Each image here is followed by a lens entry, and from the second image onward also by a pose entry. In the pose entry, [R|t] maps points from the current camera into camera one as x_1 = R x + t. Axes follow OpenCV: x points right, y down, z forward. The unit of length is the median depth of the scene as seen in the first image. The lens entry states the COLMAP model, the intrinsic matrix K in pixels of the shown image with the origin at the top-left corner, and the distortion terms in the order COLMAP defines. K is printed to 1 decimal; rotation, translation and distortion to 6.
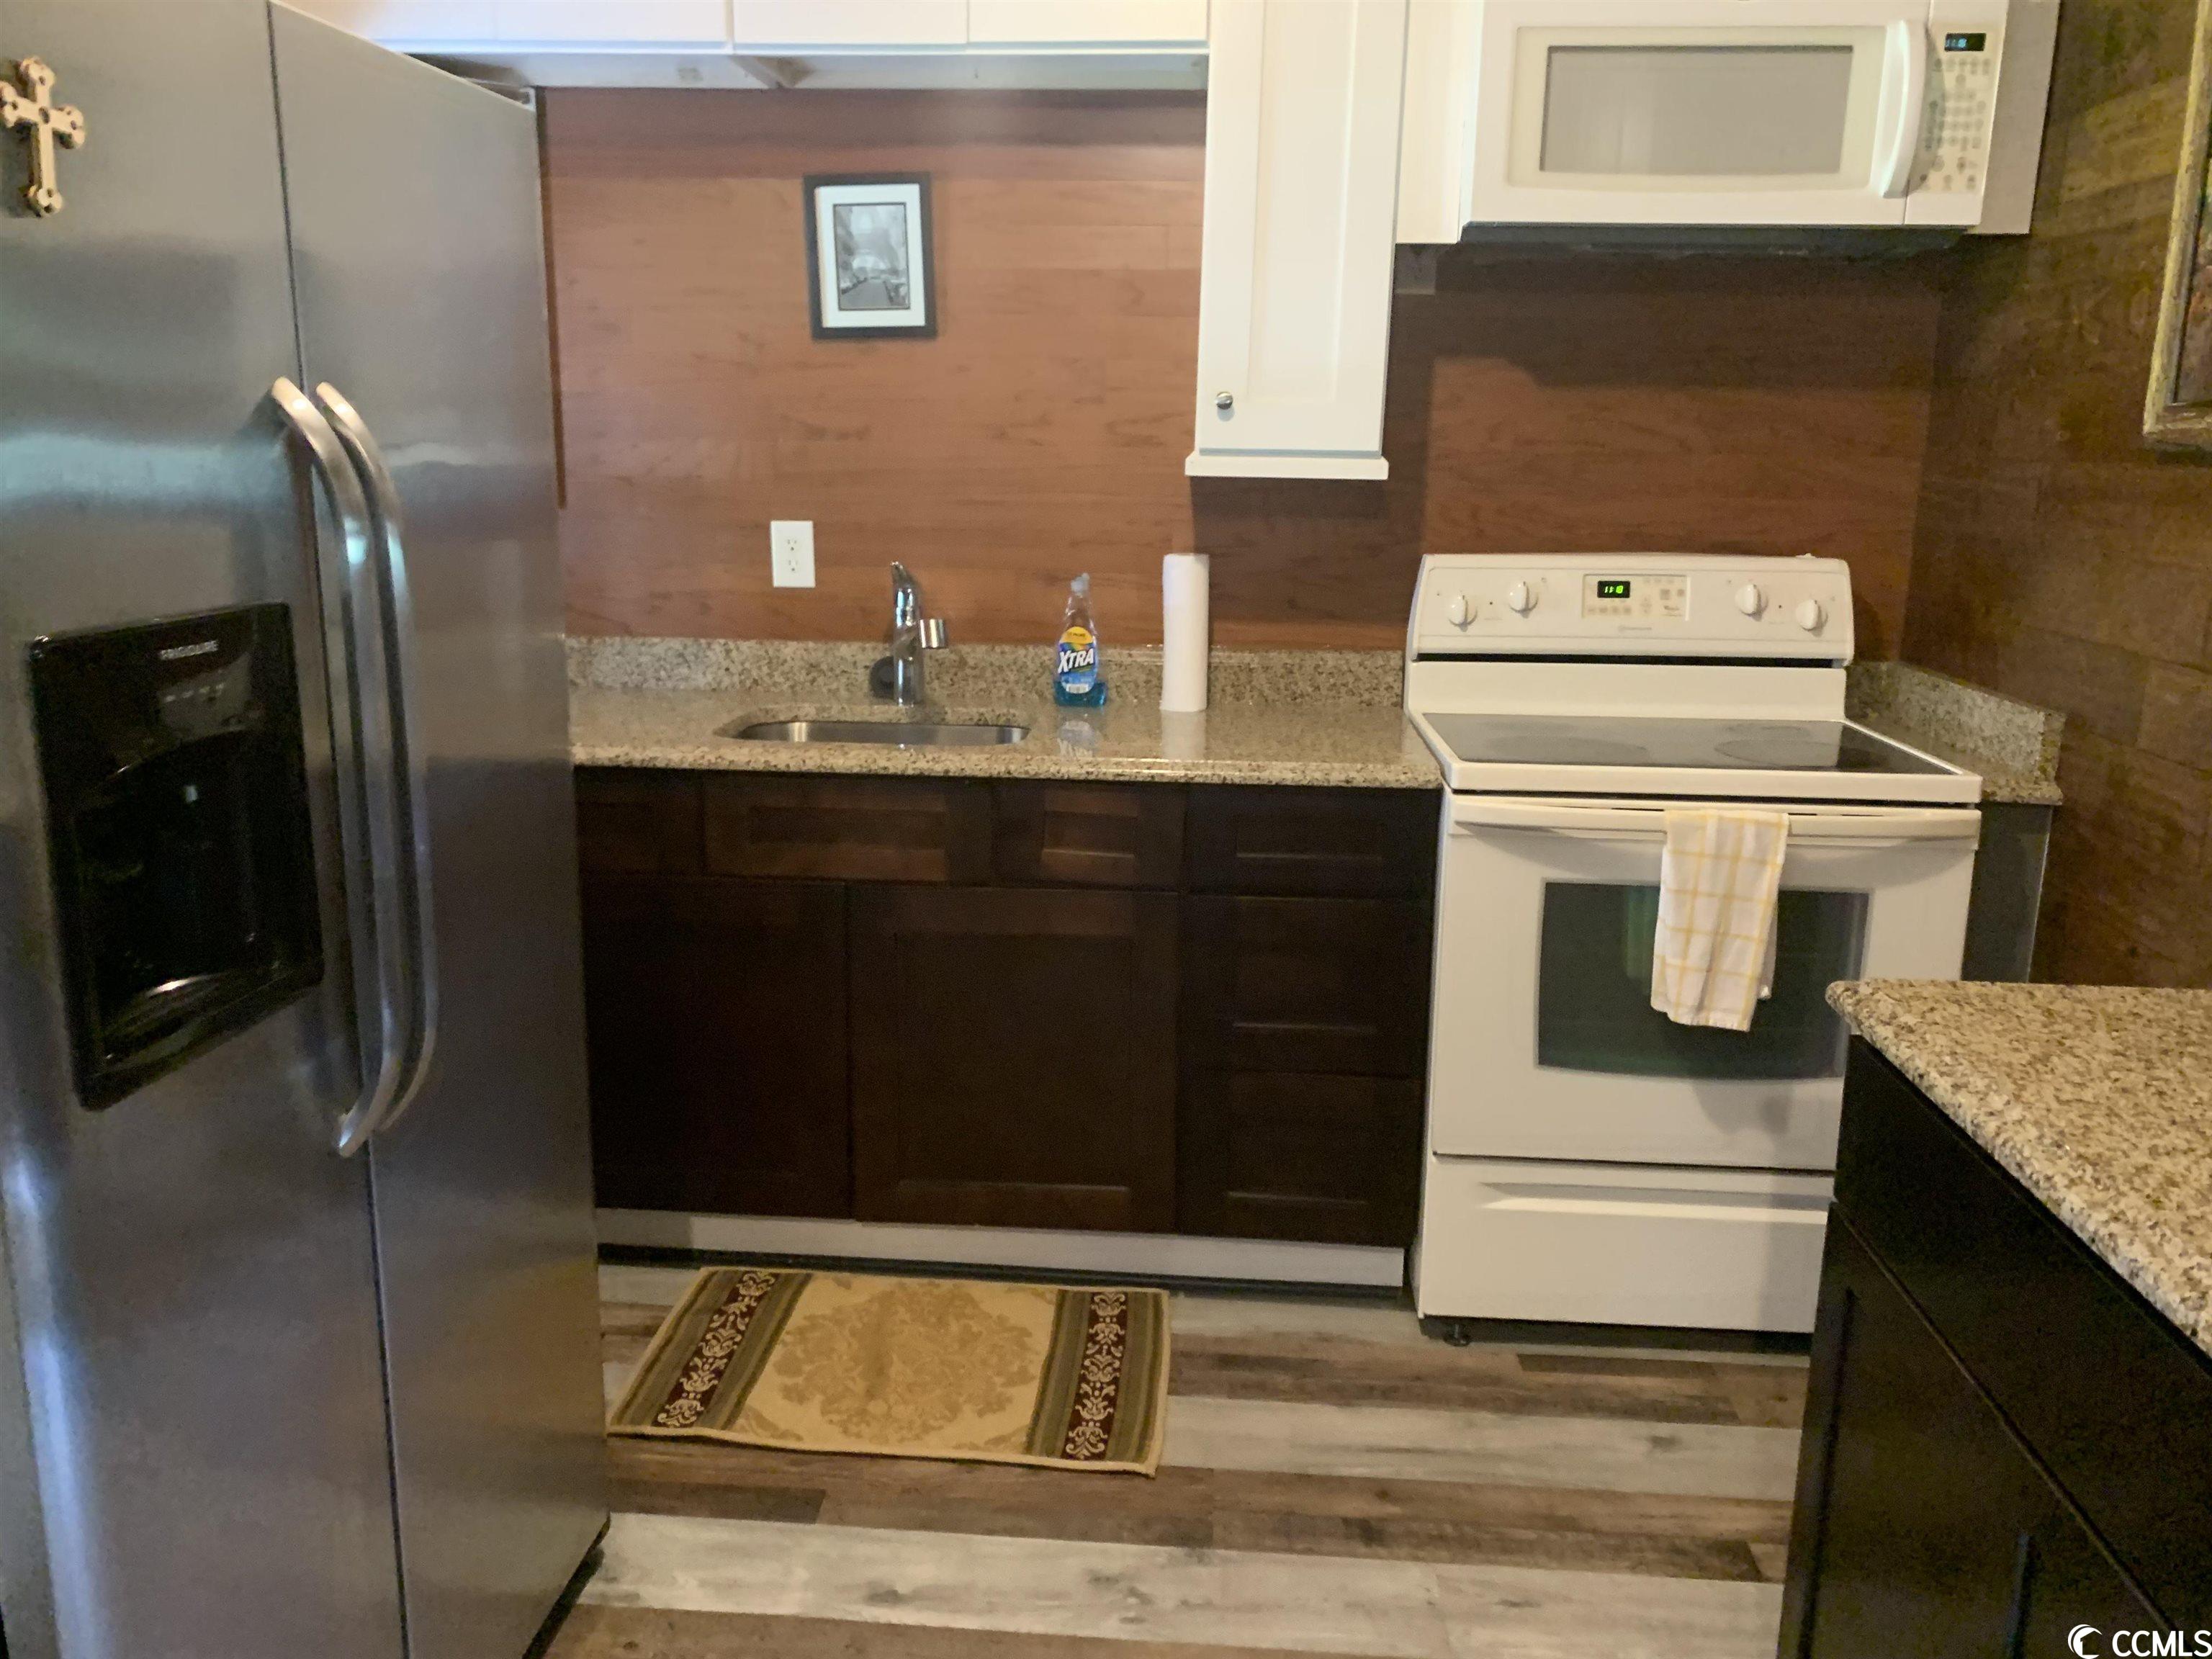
lens RADIAL K [[1707.4, 0, 1111.4], [0, 1707.4, 824.4], [0, 0, 1]] dist [0.059225, -0.047212]
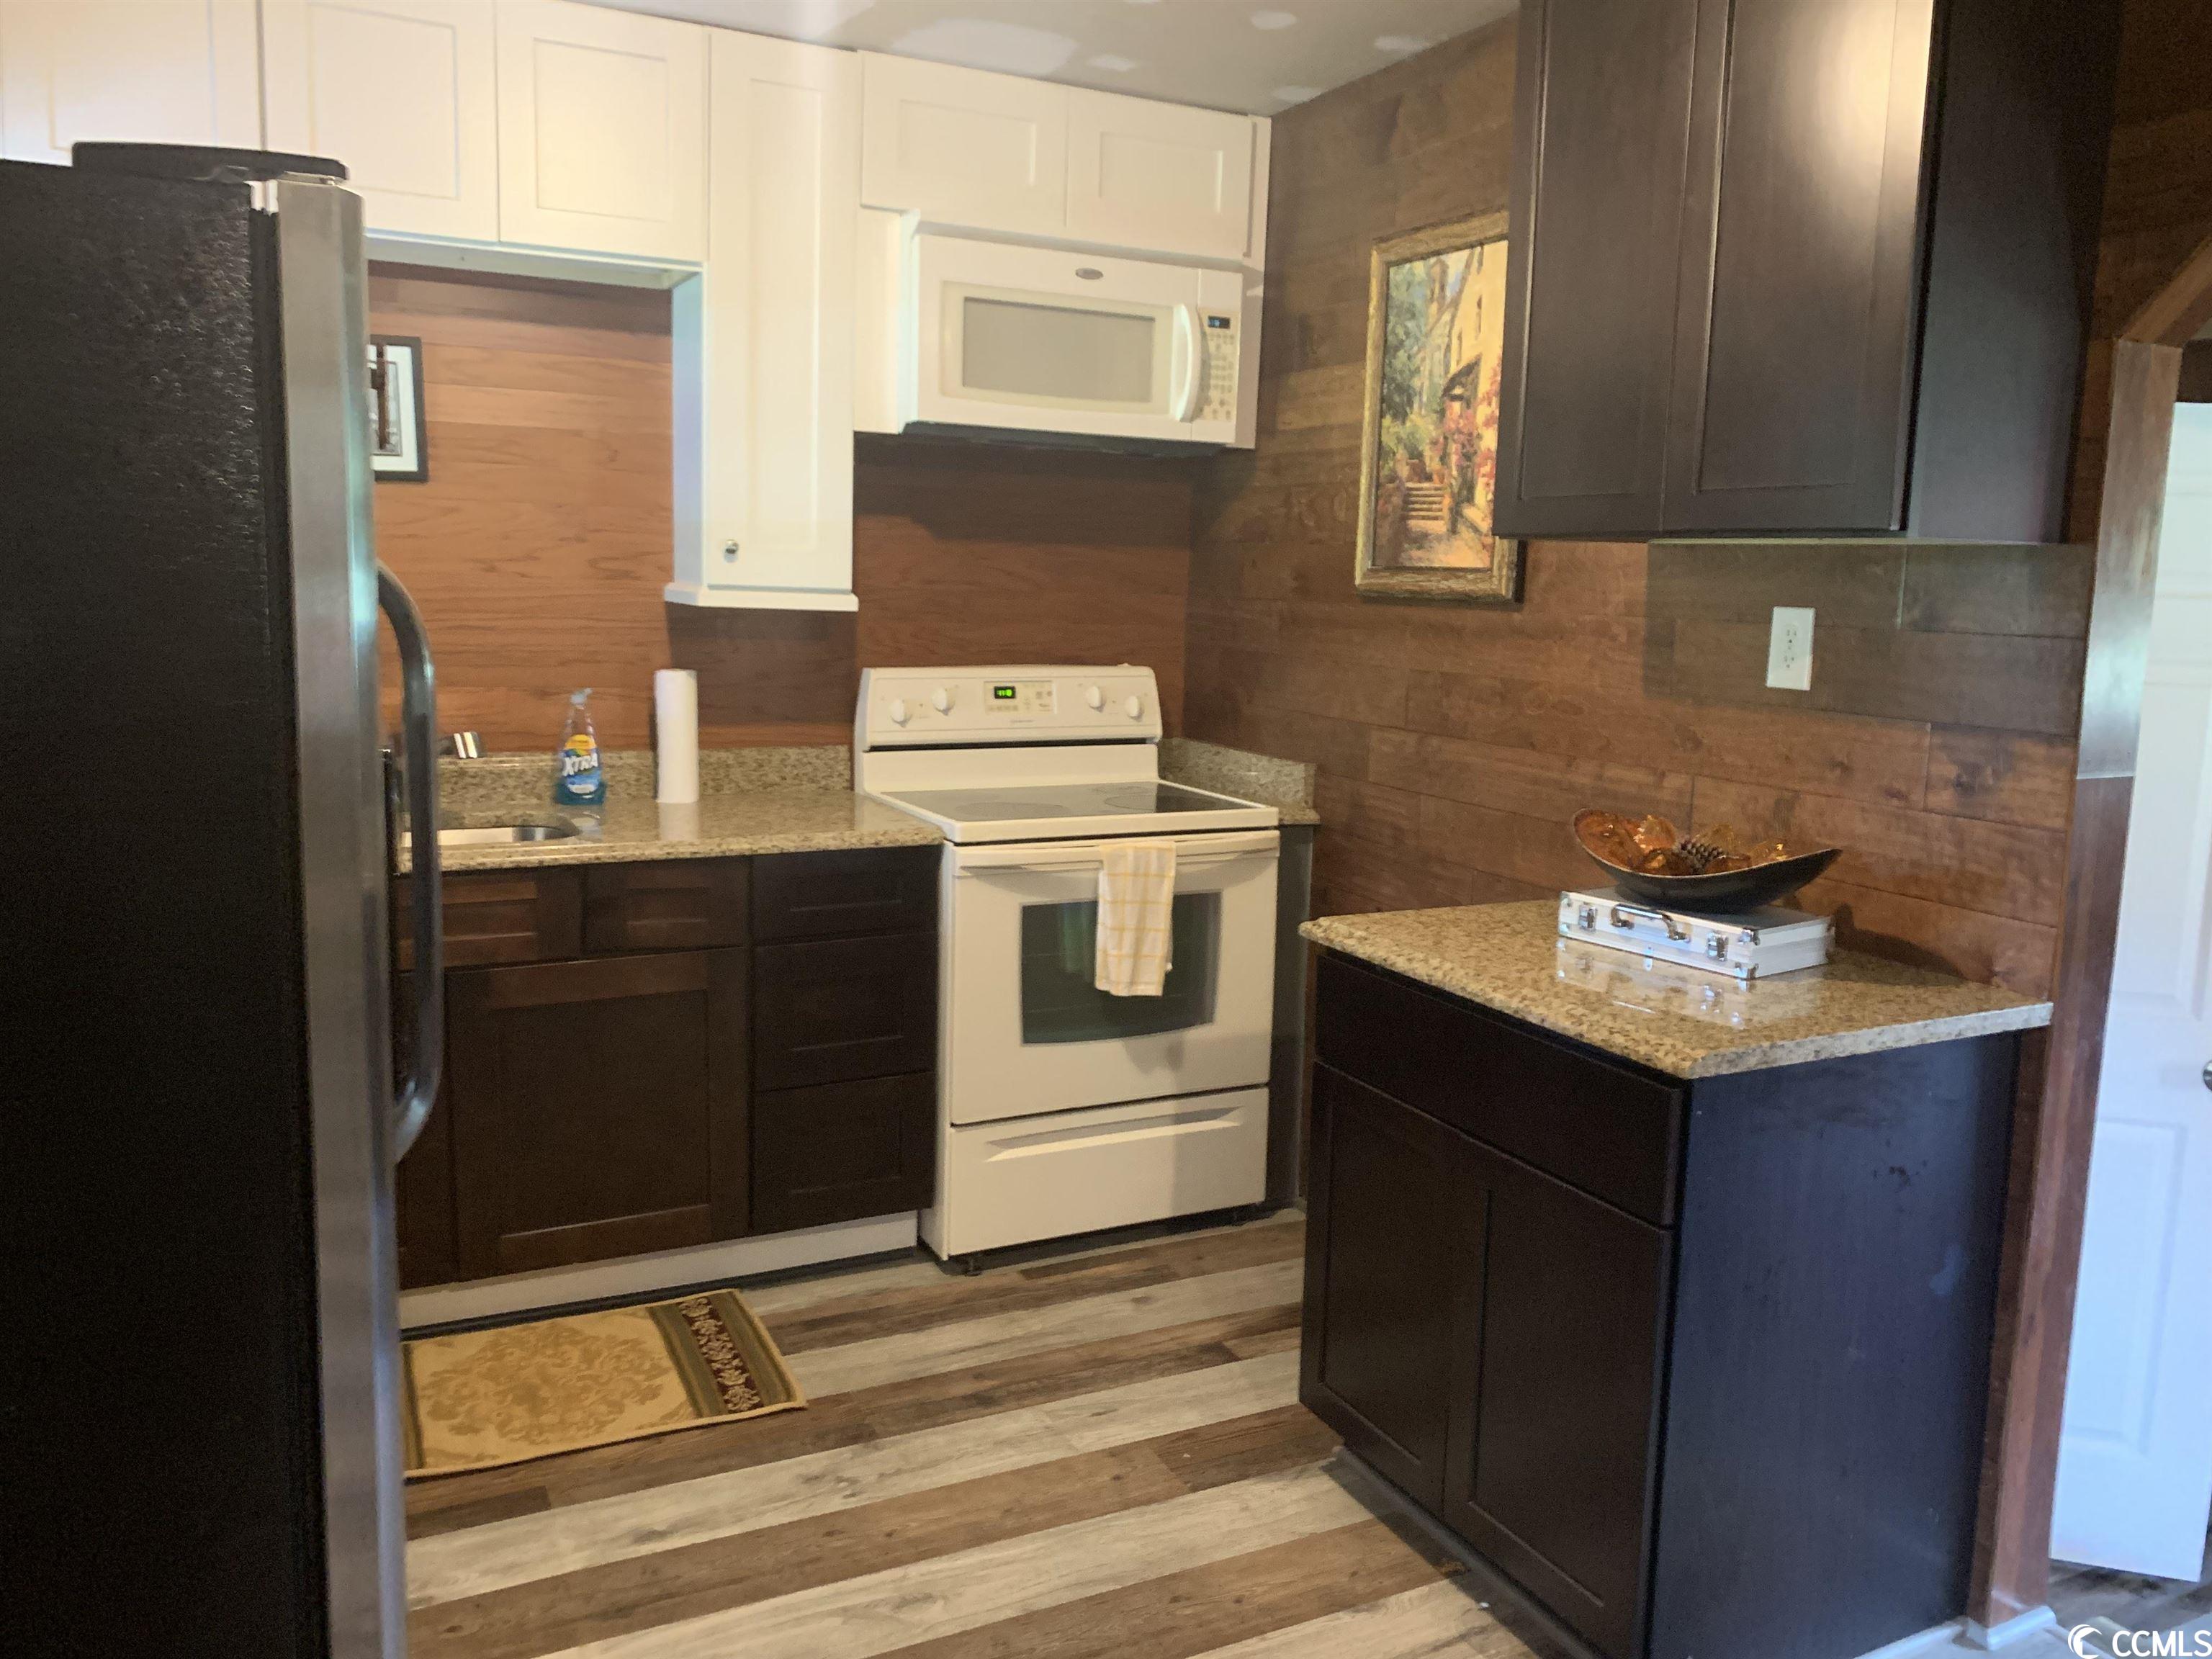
lens RADIAL K [[1704.2, 0, 1106.0], [0, 1704.2, 829.5], [0, 0, 1]] dist [0.240788, -0.334801]
pose [[0.868371, -0.069701, 0.490993, -0.346678], [0.098861, 0.994532, -0.033663, 0.025314], [-0.485962, 0.077772, 0.870513, -0.215993]]
